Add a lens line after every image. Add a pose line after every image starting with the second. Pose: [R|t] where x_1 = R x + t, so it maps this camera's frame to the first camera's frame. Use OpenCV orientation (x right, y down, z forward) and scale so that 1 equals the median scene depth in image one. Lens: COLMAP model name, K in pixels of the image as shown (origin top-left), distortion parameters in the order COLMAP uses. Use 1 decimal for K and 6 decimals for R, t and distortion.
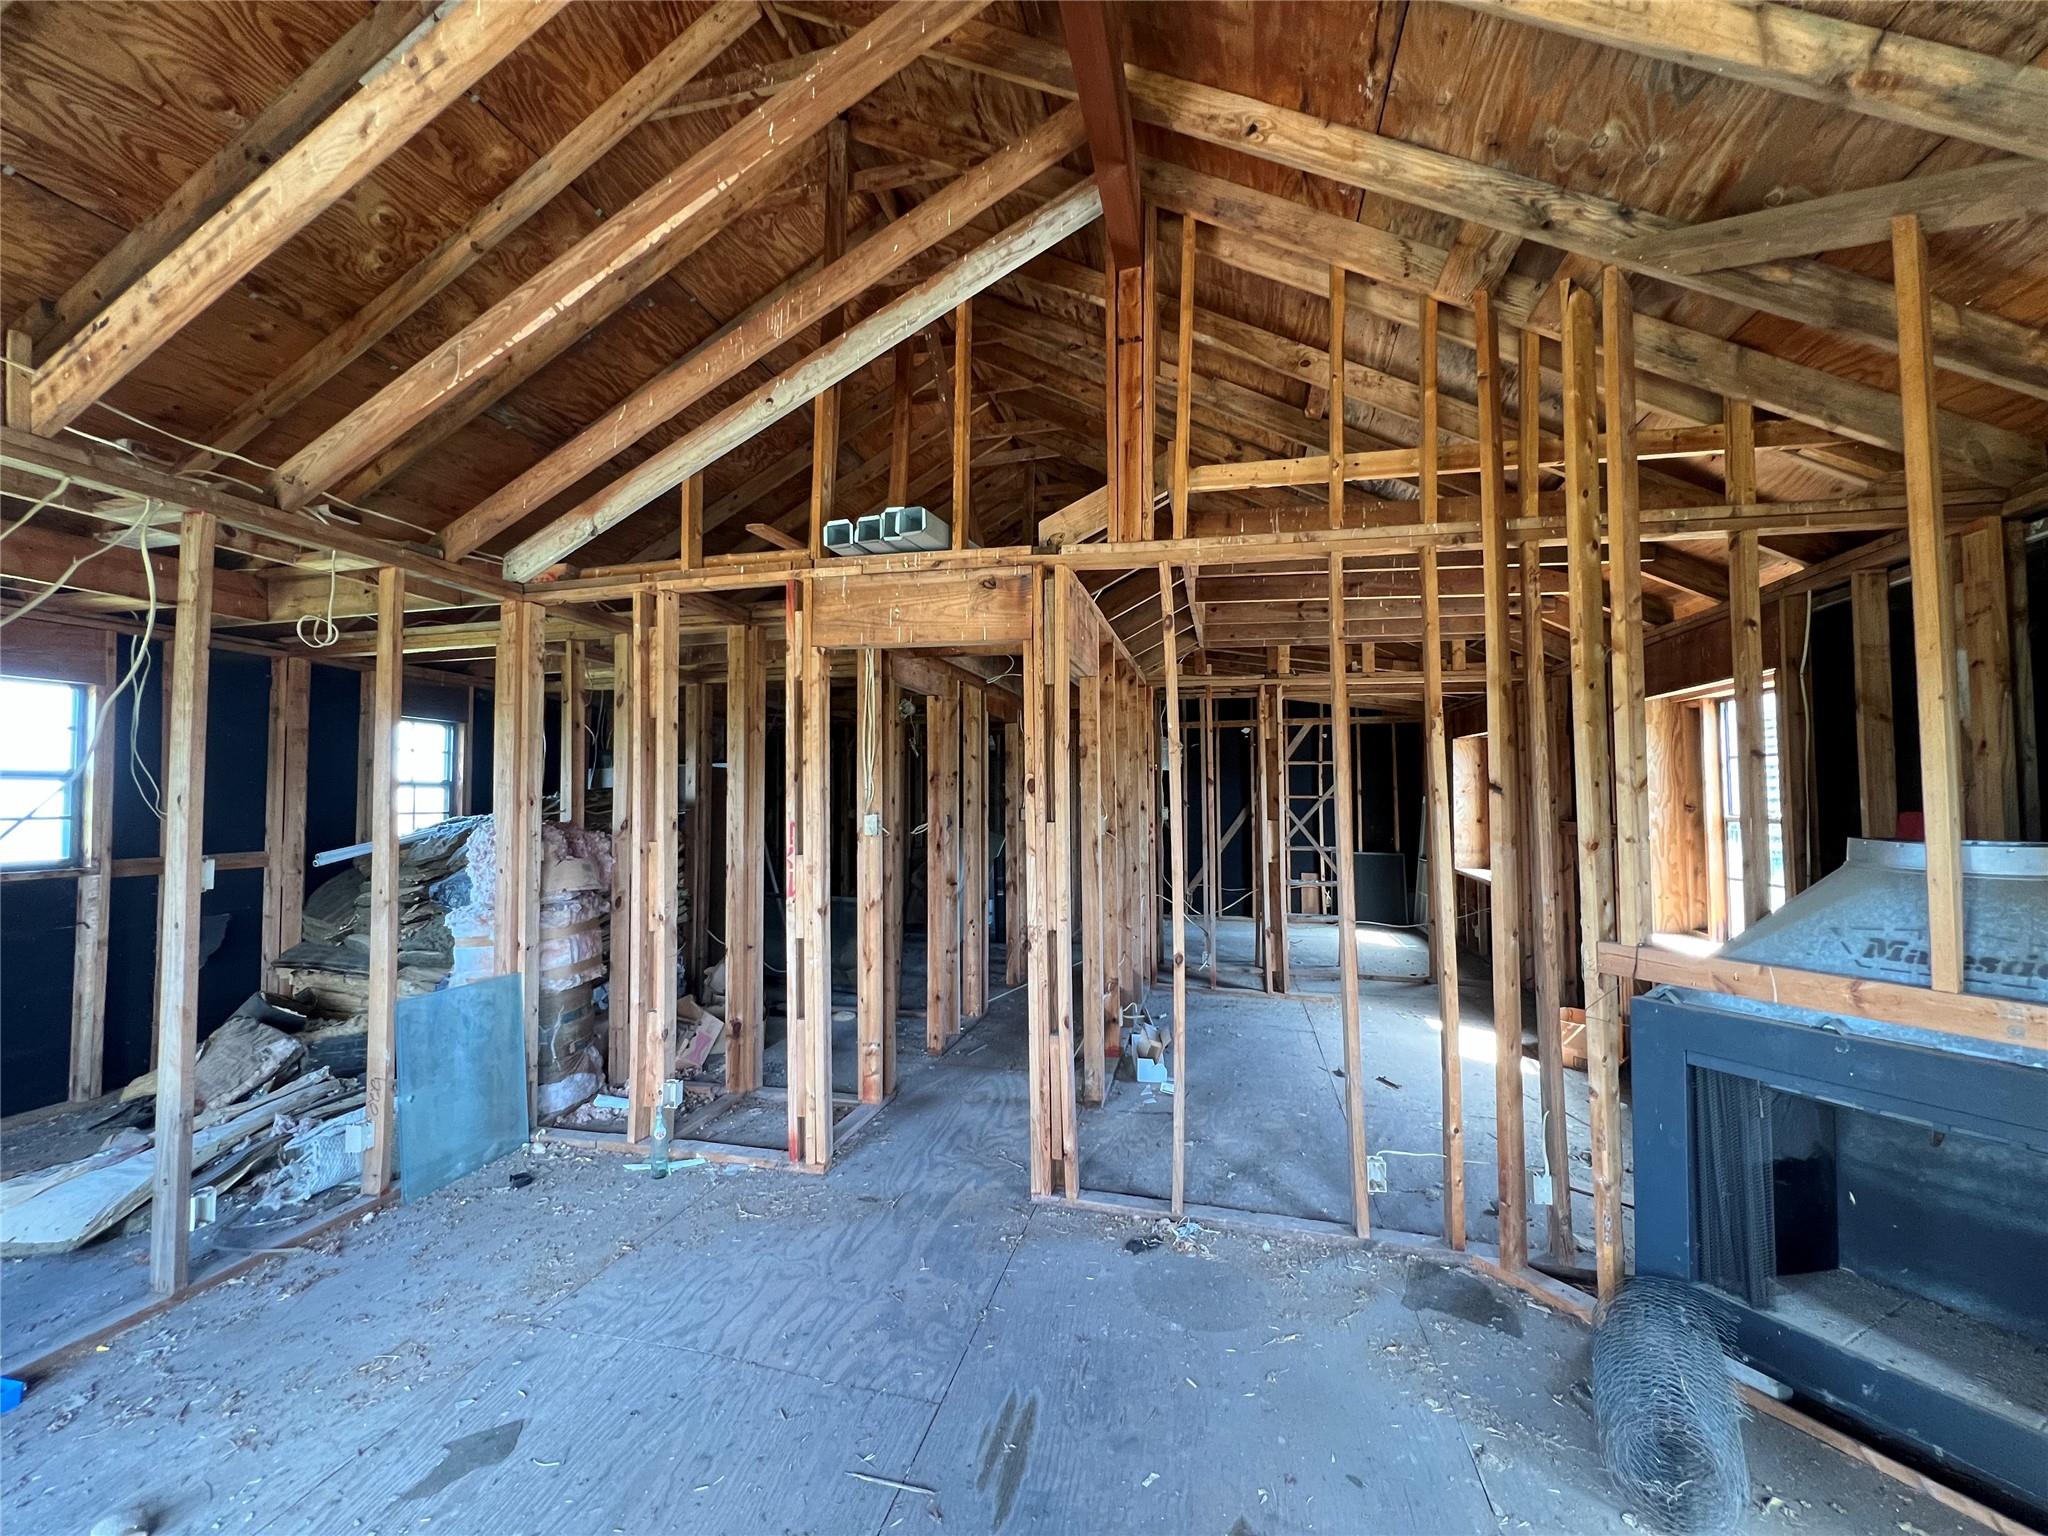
lens RADIAL K [[816.0, 0, 1034.9], [0, 816.0, 767.4], [0, 0, 1]] dist [0.000487, -0.000370]
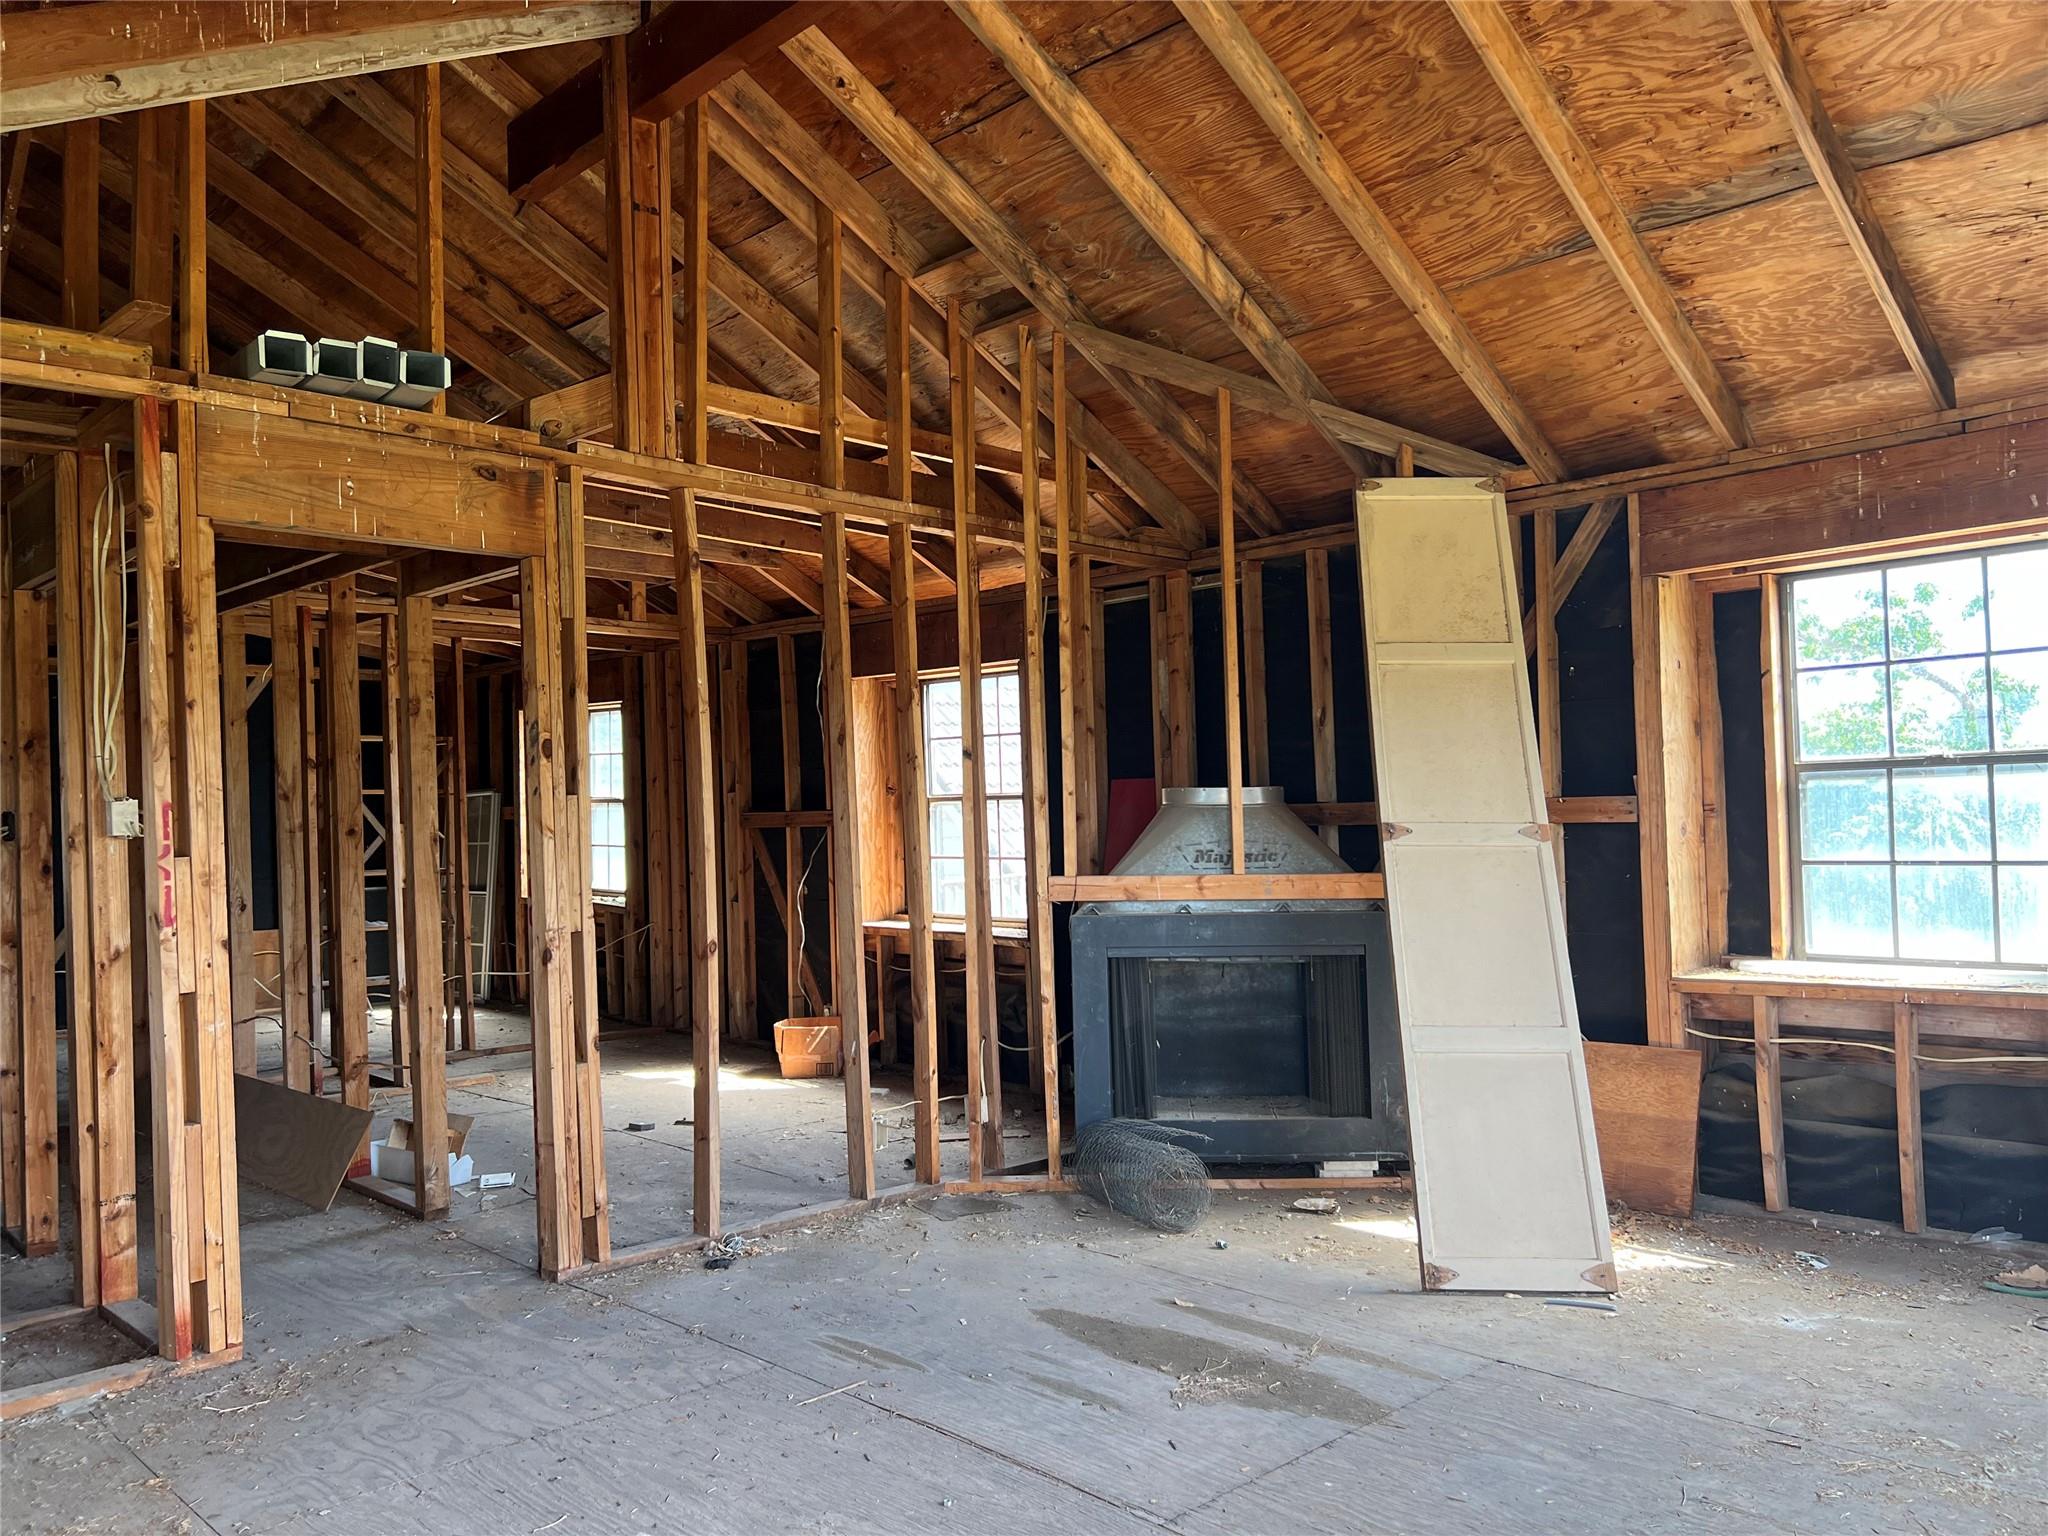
lens RADIAL K [[1546.2, 0, 1013.4], [0, 1546.2, 771.6], [0, 0, 1]] dist [0.050946, -0.049798]
pose [[0.529380, 0.006195, 0.848362, -1.024088], [-0.007032, 0.999971, -0.002914, 0.046644], [-0.848356, -0.004423, 0.529408, -0.150485]]
